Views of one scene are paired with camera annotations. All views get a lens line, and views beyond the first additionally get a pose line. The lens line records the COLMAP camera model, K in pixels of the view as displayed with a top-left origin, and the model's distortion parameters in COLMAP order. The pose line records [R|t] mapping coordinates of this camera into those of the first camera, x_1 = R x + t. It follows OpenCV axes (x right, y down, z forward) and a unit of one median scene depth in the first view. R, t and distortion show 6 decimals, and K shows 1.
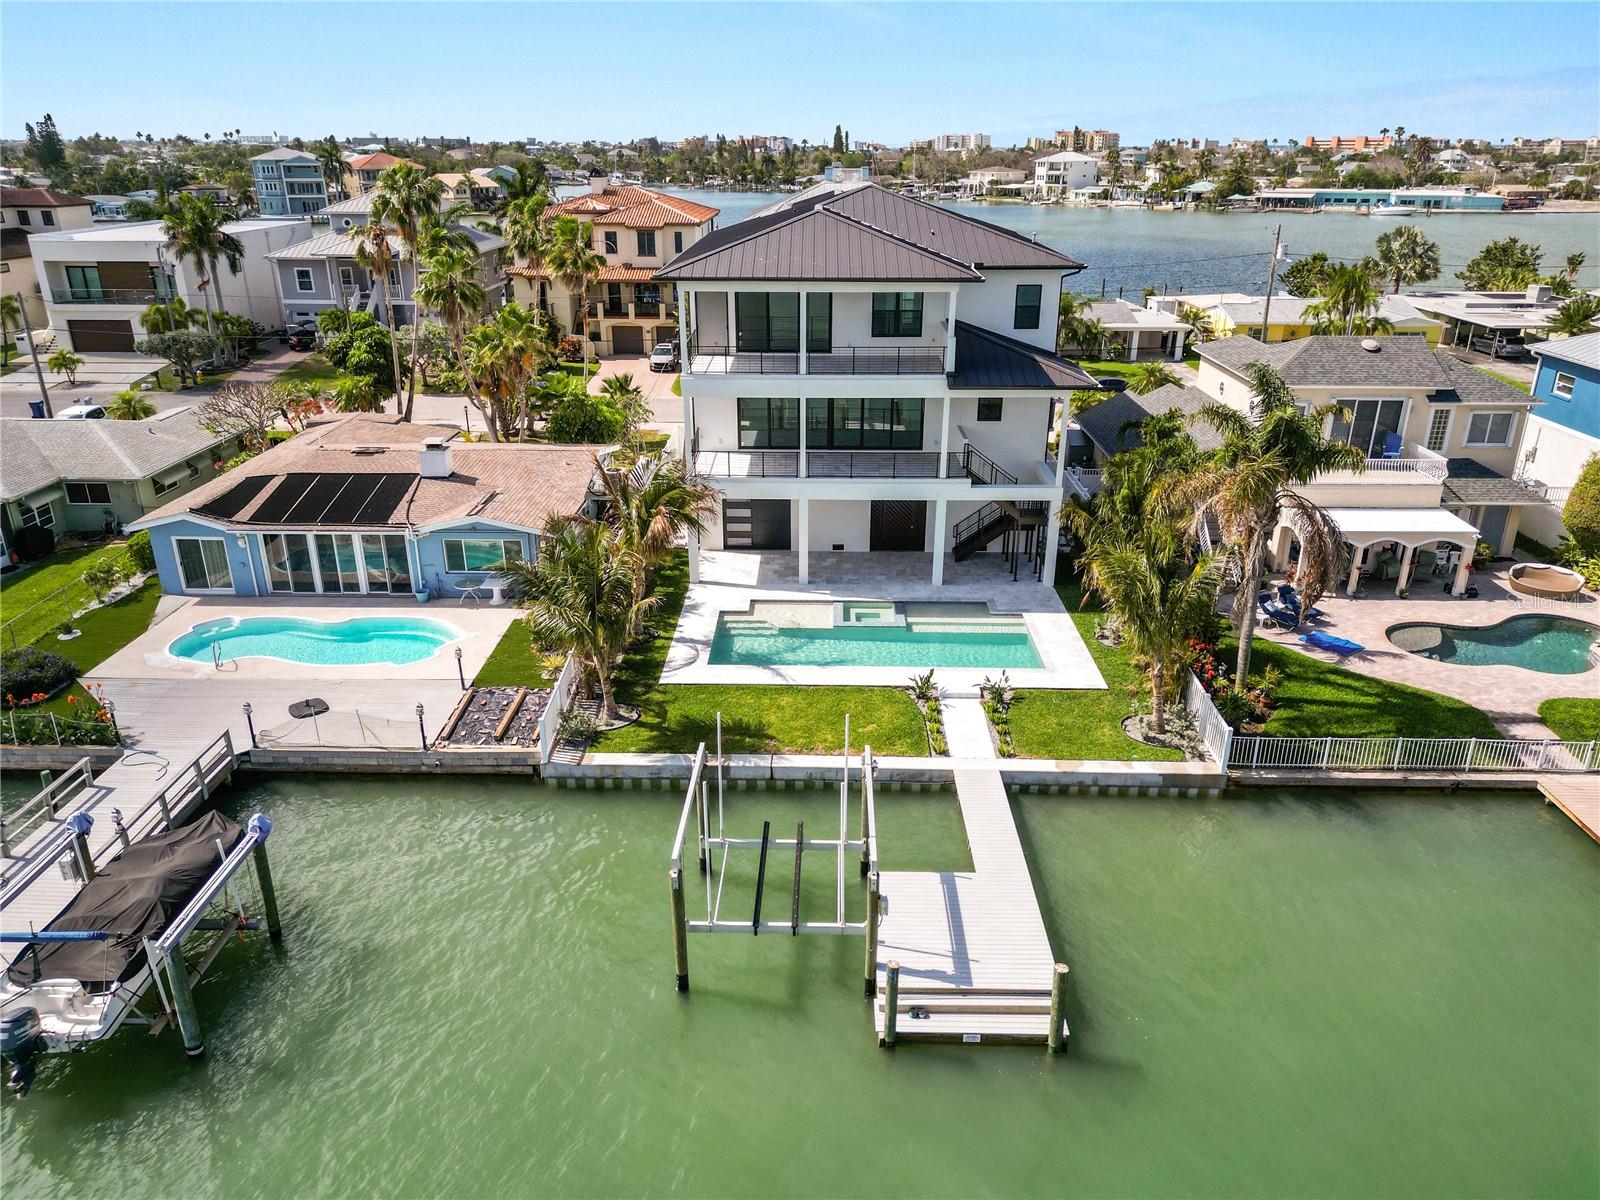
lens RADIAL K [[1119.7, 0, 800.0], [0, 1119.7, 600.0], [0, 0, 1]] dist [0.092960, -0.108341]
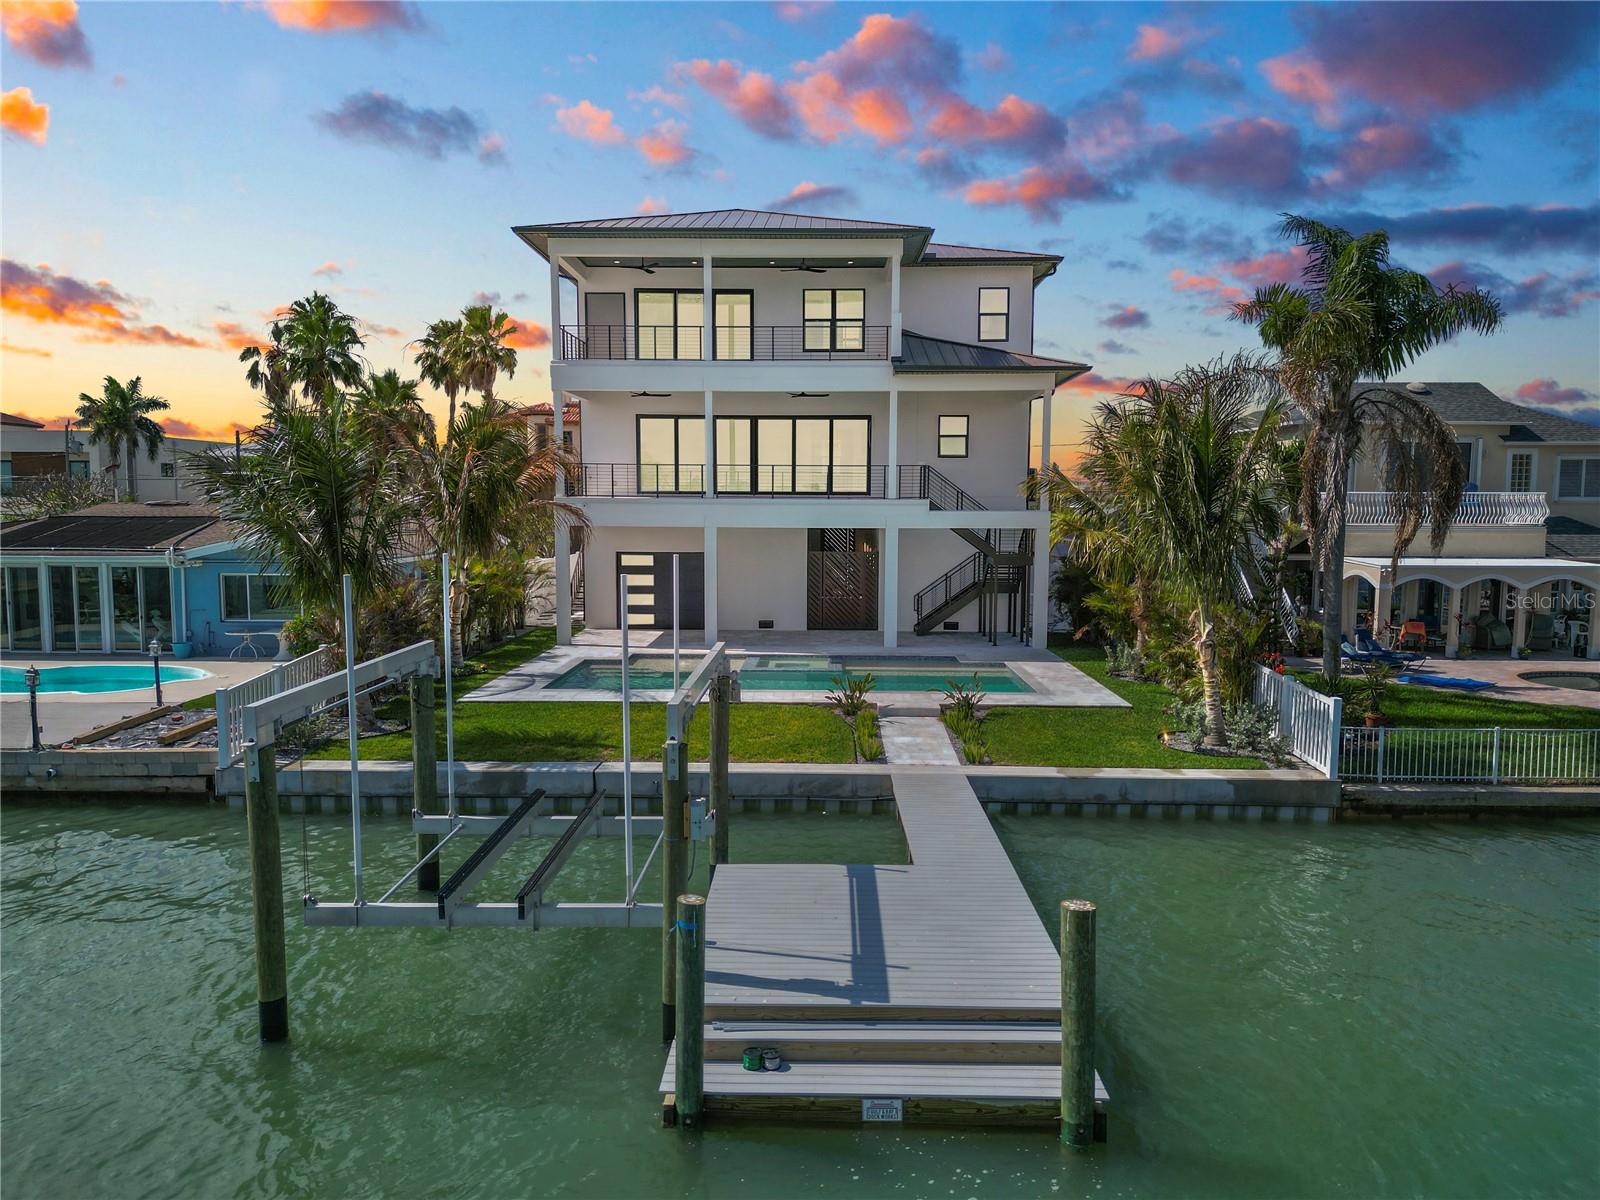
lens RADIAL K [[1119.7, 0, 800.0], [0, 1119.7, 600.0], [0, 0, 1]] dist [0.092960, -0.108341]
pose [[0.999996, 0.002654, -0.001063, 0.068199], [-0.002848, 0.957613, -0.288044, 0.184764], [0.000253, 0.288046, 0.957617, 0.302030]]
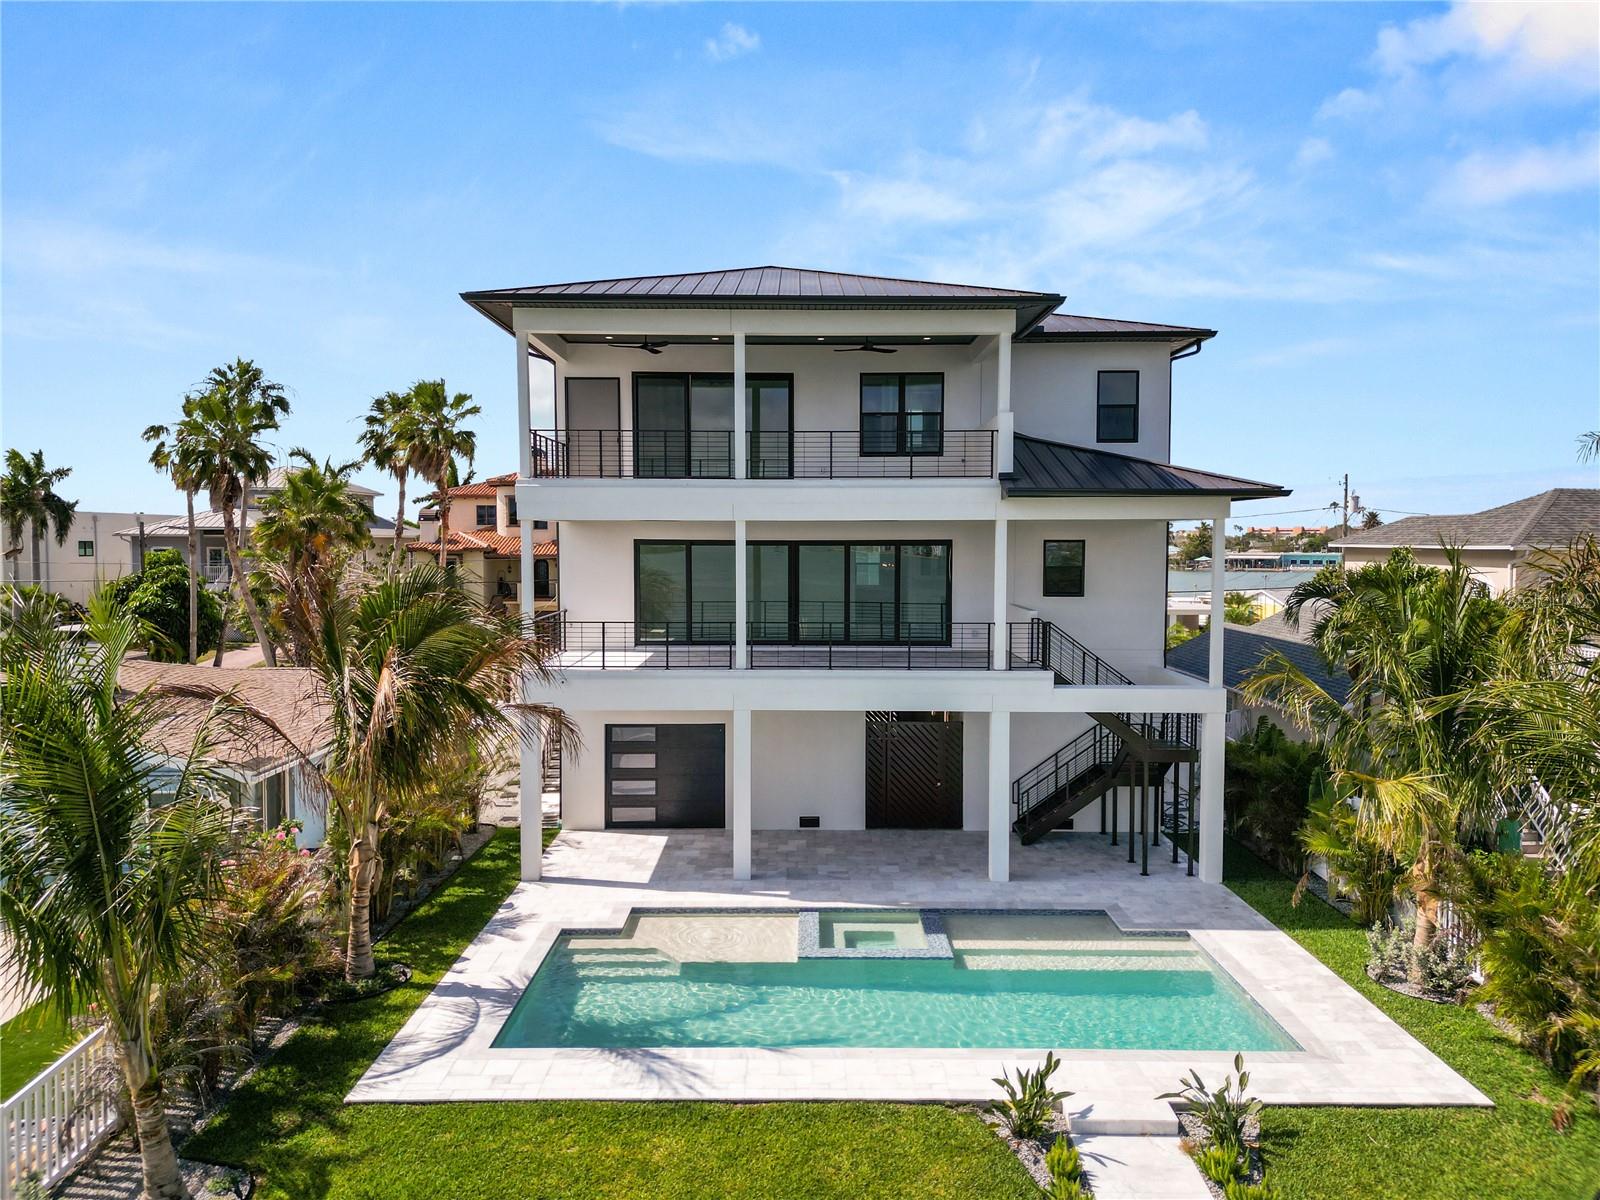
lens RADIAL K [[1119.7, 0, 800.0], [0, 1119.7, 600.0], [0, 0, 1]] dist [0.092960, -0.108341]
pose [[0.999795, -0.001534, 0.020211, 0.021197], [0.007976, 0.946472, -0.322687, 0.034212], [-0.018634, 0.322782, 0.946290, 0.501273]]
